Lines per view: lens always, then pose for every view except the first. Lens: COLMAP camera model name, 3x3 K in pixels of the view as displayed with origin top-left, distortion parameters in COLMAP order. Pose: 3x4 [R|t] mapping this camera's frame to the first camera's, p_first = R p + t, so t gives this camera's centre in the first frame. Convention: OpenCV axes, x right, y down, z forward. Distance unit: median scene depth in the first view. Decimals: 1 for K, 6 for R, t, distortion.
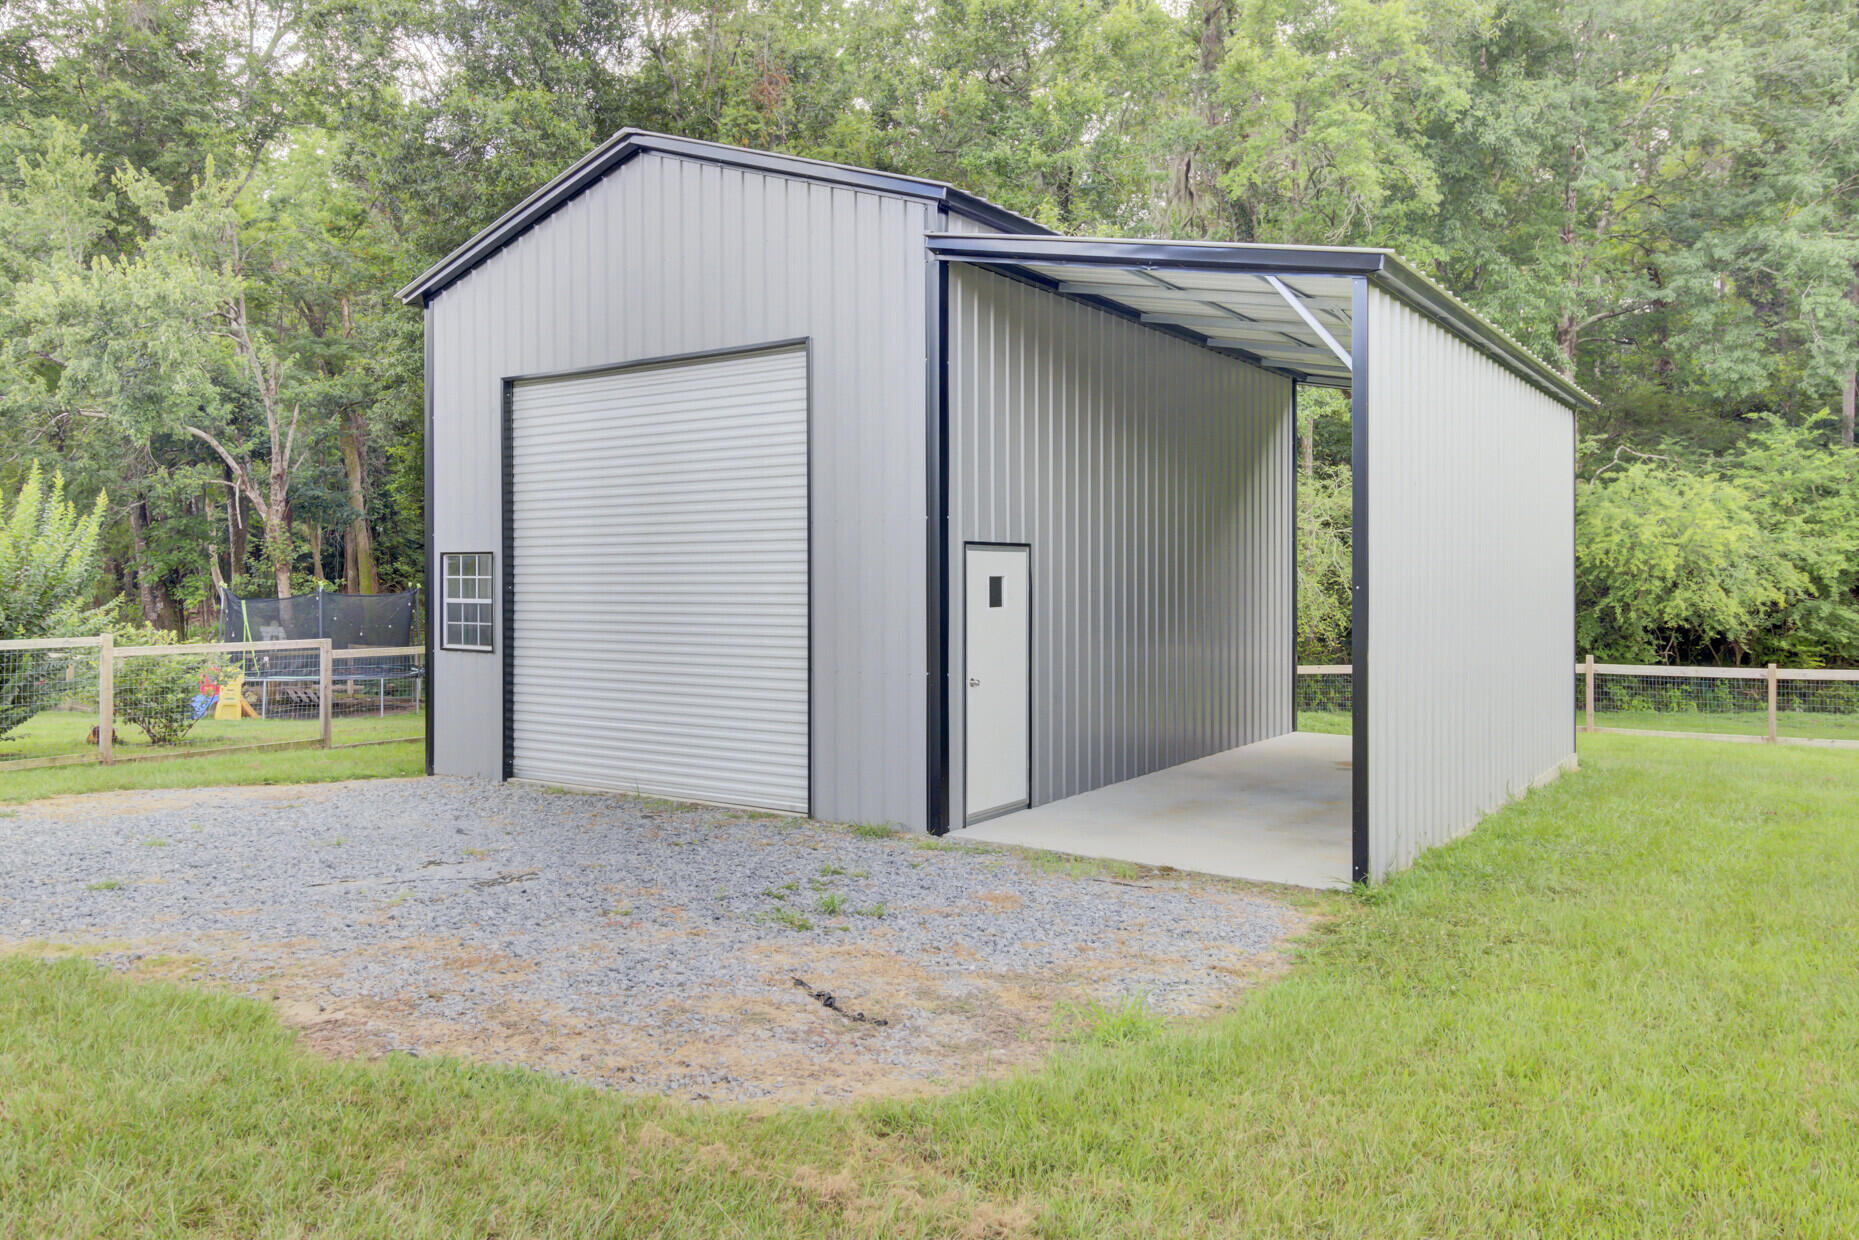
lens RADIAL K [[1324.7, 0, 933.4], [0, 1324.7, 555.9], [0, 0, 1]] dist [-0.003230, -0.003511]
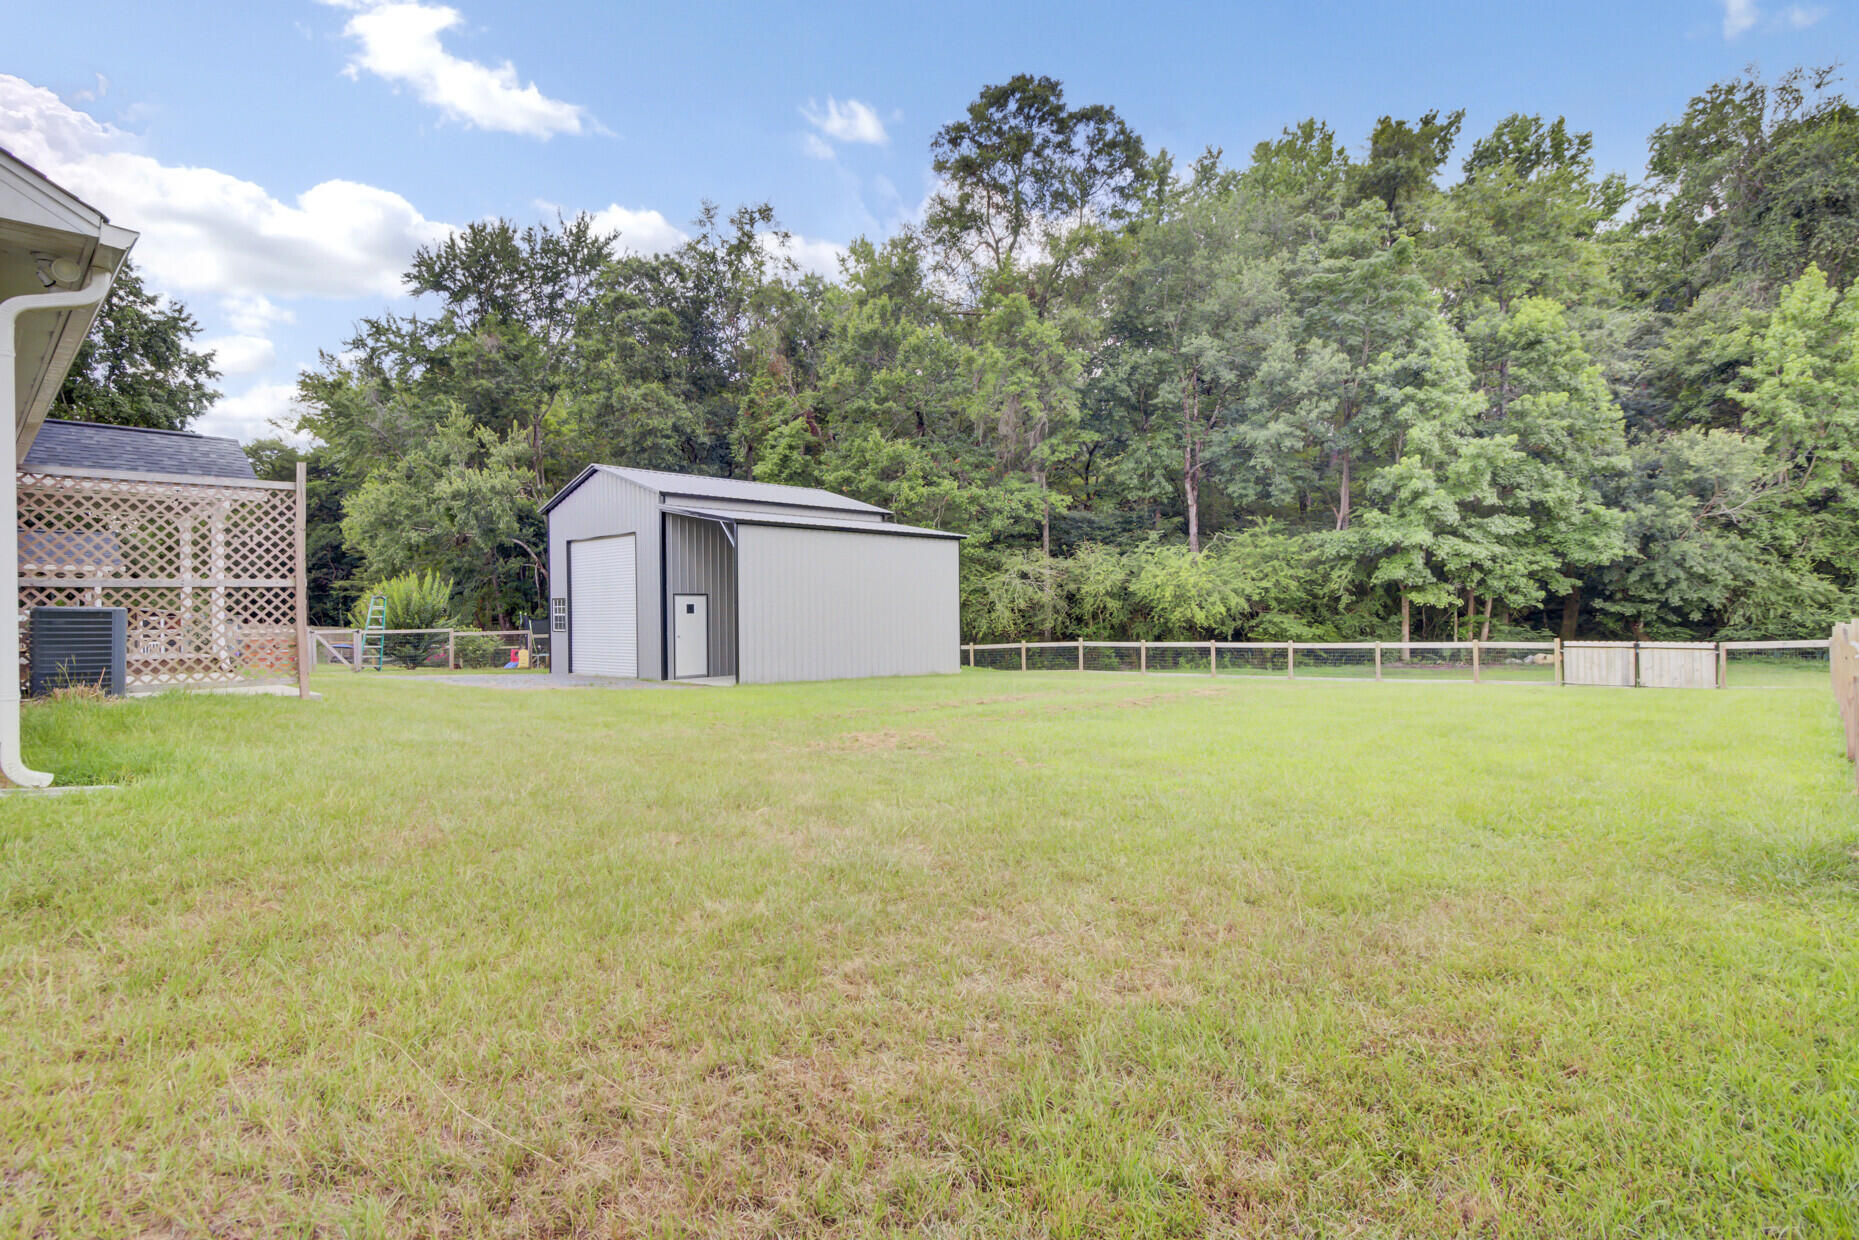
lens RADIAL K [[909.9, 0, 934.9], [0, 909.9, 596.1], [0, 0, 1]] dist [-0.000623, -0.000738]
pose [[0.990986, -0.016025, -0.133002, 0.379216], [0.016939, 0.999840, 0.005743, -0.002835], [0.132888, -0.007945, 0.991099, -0.458698]]
